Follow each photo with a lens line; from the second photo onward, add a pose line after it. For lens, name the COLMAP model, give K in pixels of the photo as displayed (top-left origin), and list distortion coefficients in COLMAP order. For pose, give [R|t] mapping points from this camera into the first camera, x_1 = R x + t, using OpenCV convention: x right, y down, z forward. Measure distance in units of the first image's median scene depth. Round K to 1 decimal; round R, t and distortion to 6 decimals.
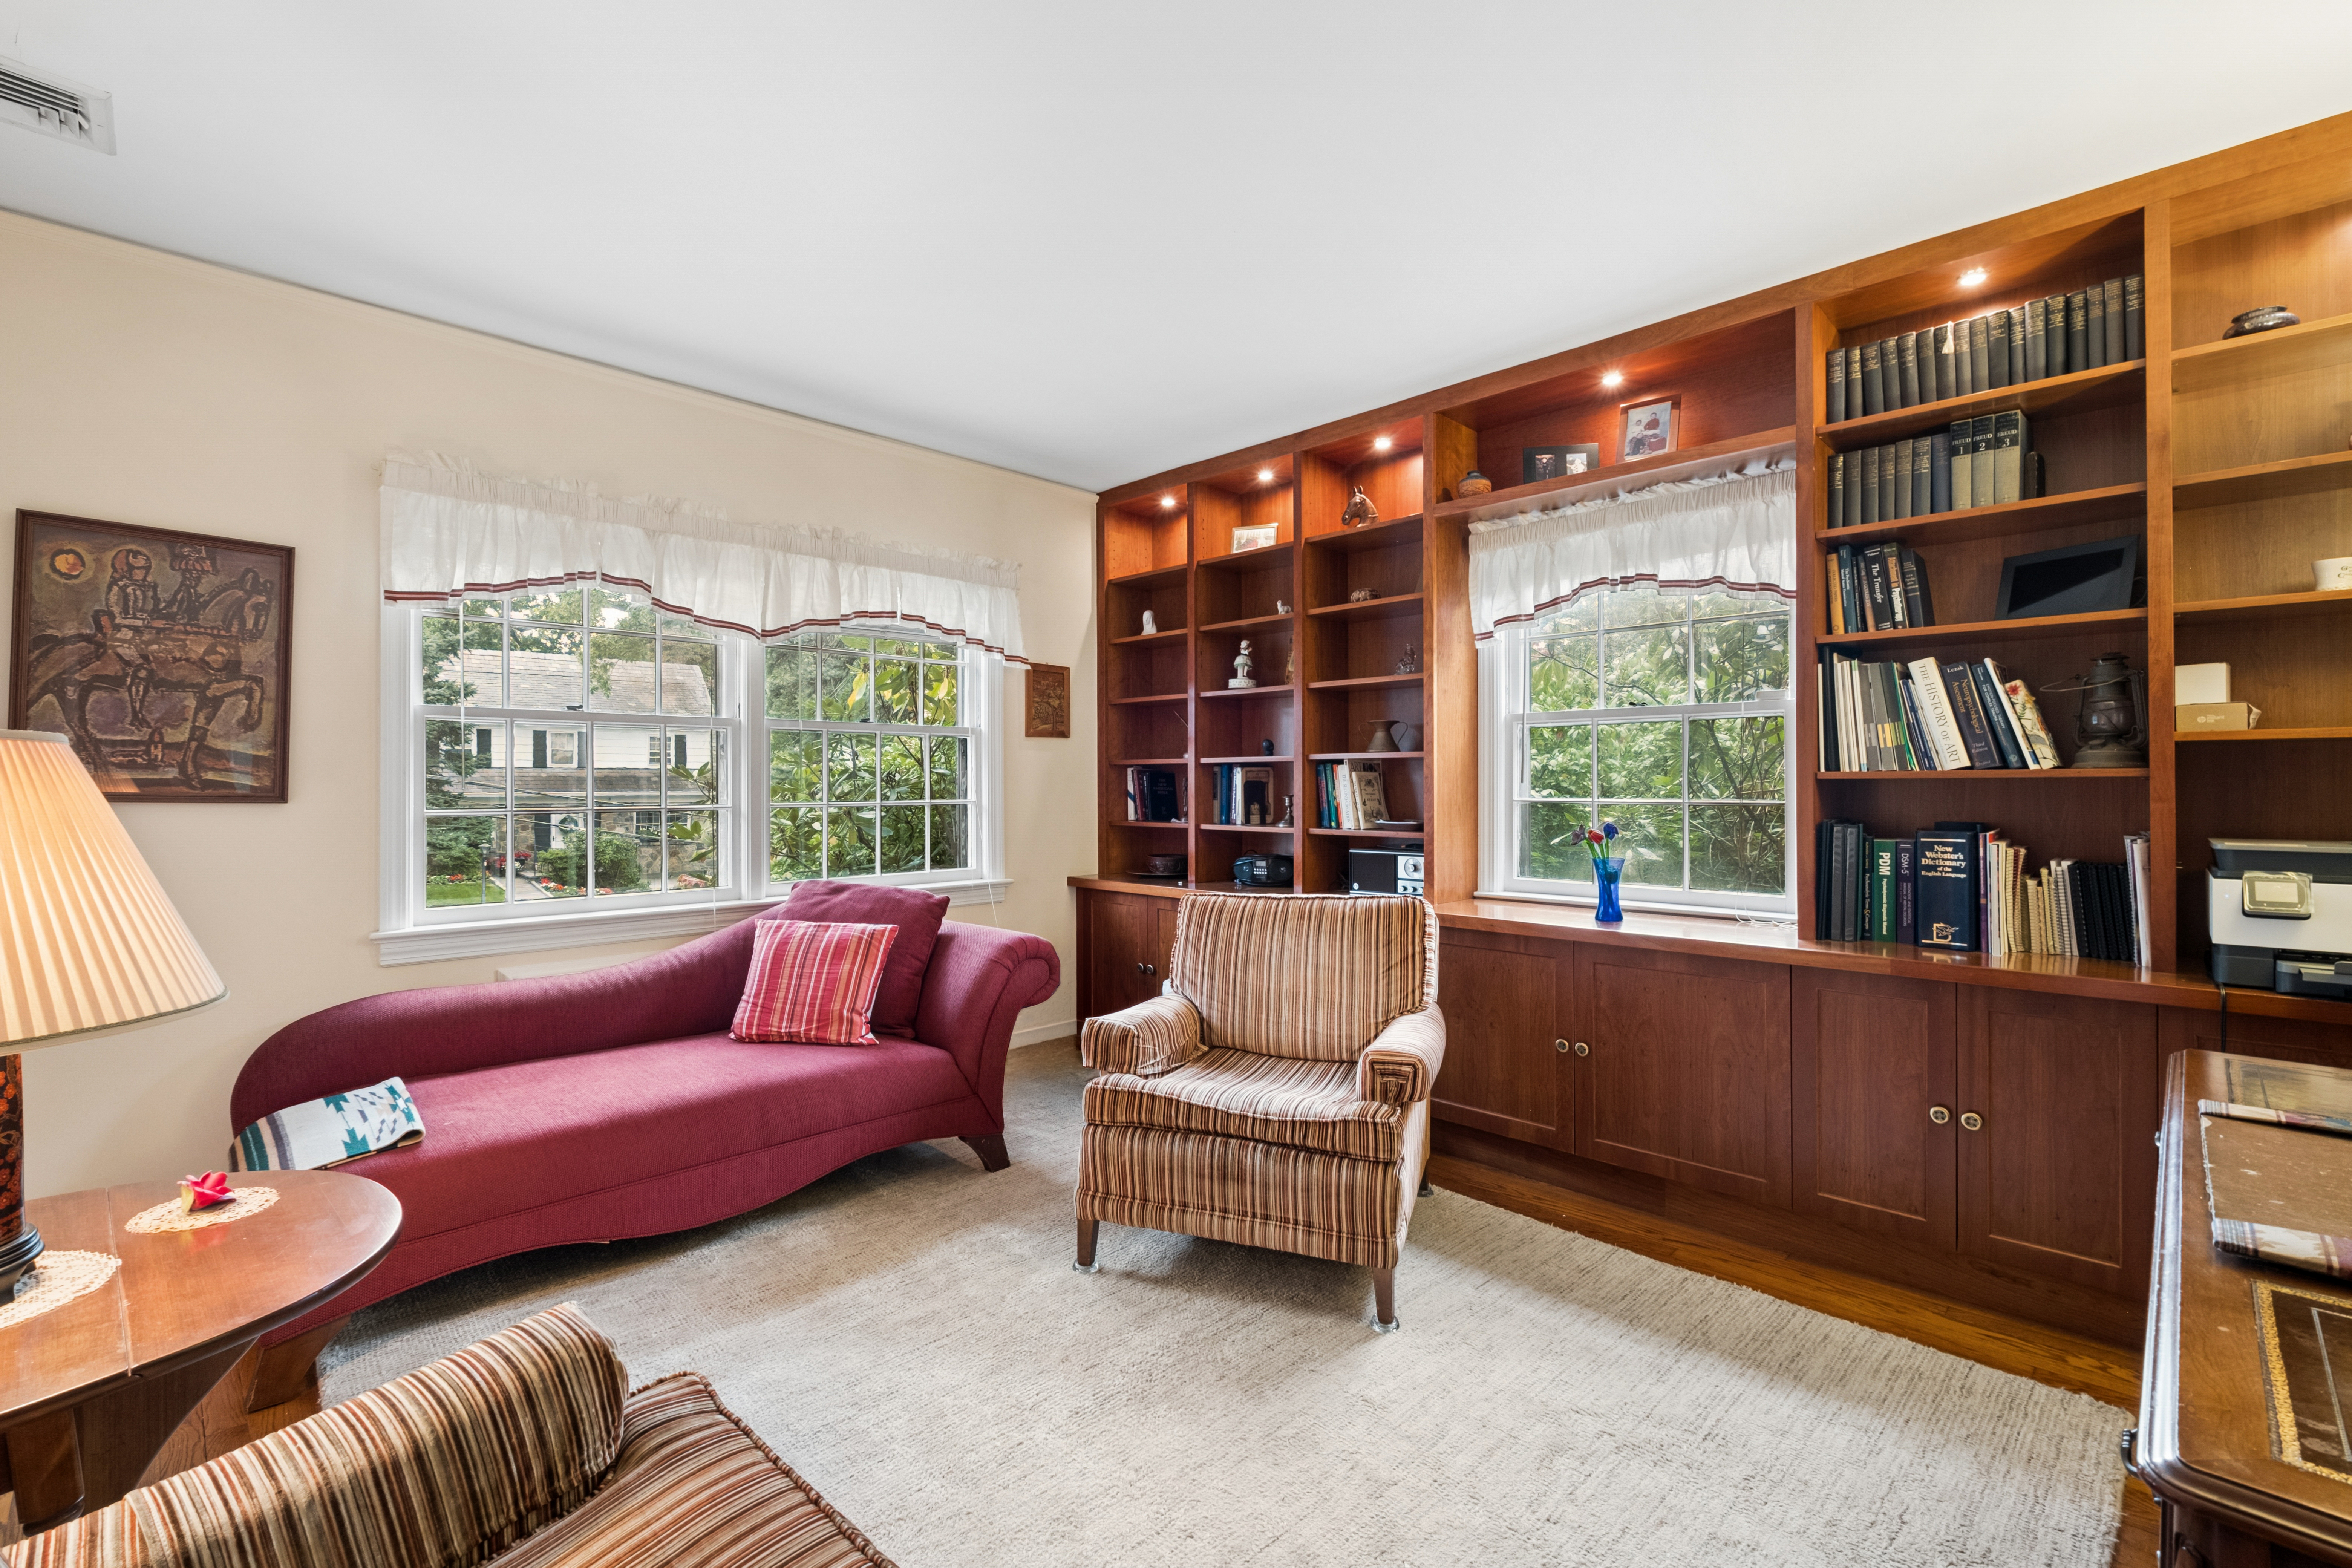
lens RADIAL K [[1019.2, 0, 1175.7], [0, 1019.2, 773.5], [0, 0, 1]] dist [-0.001076, -0.000159]
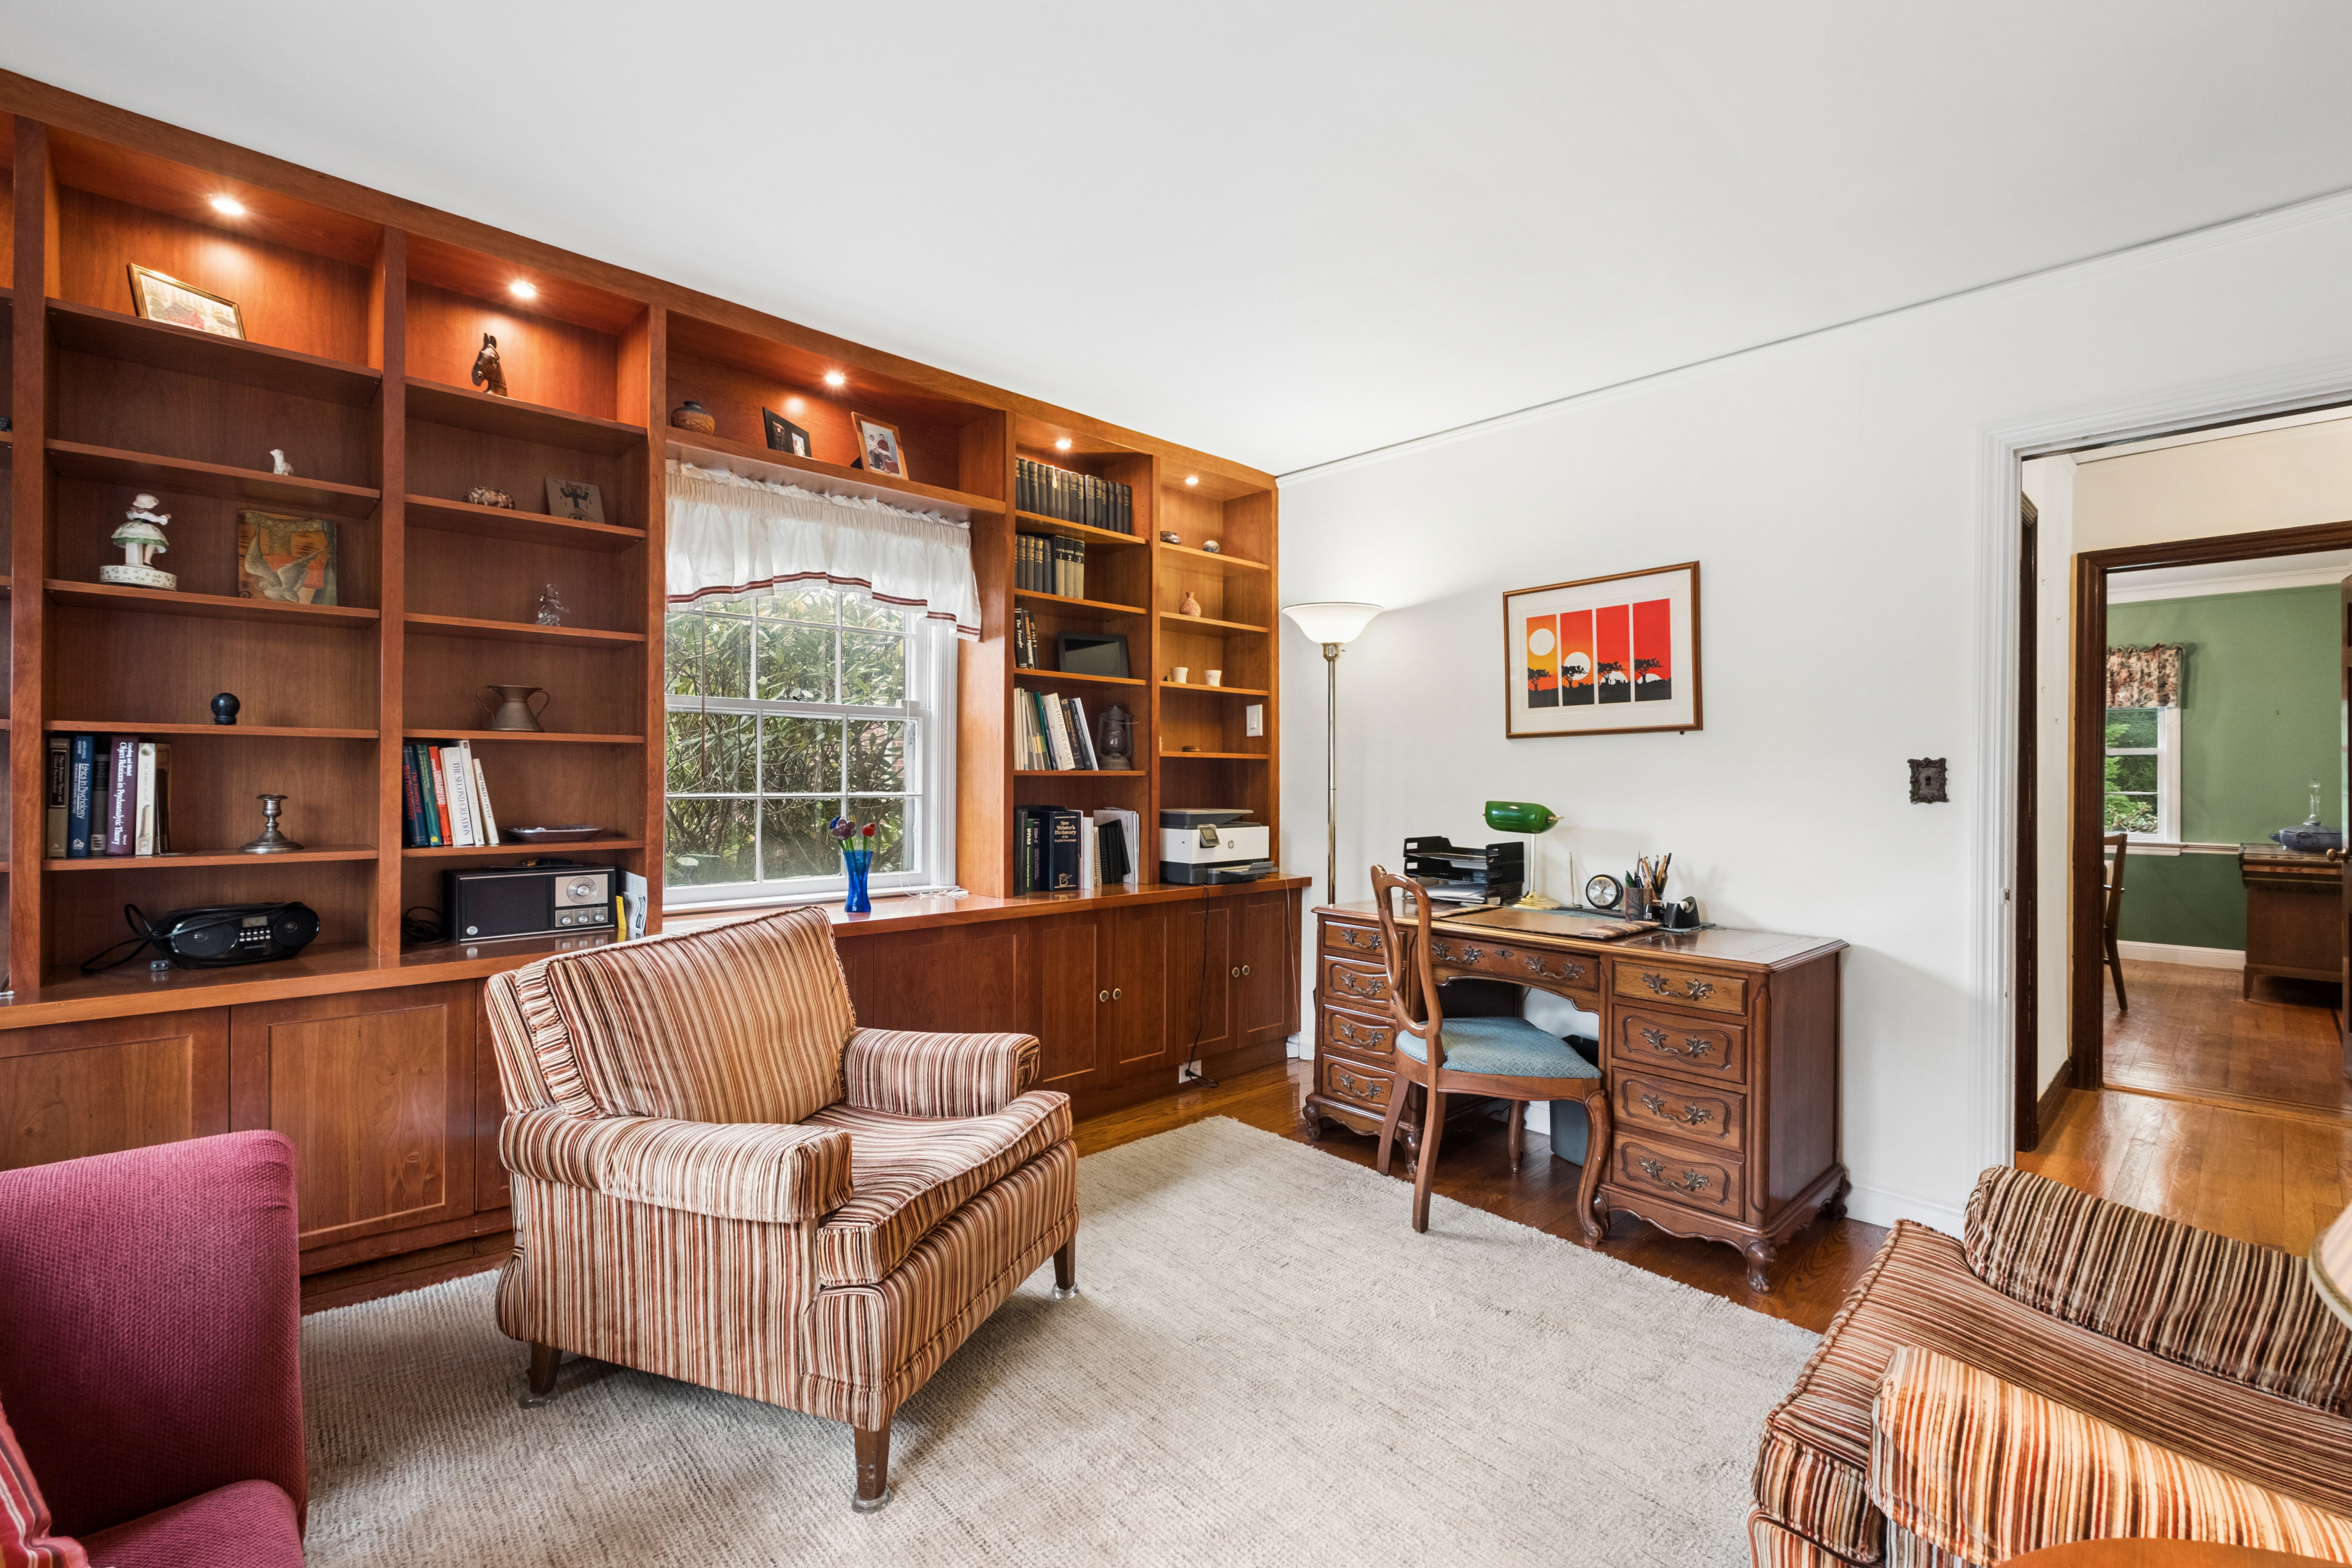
lens RADIAL K [[1013.7, 0, 1176.0], [0, 1013.7, 784.0], [0, 0, 1]] dist [-0.000376, -0.000044]
pose [[0.034407, 0.001781, 0.999406, -0.678360], [-0.010128, 0.999948, -0.001433, 0.016504], [-0.999357, -0.010073, 0.034424, 0.744369]]
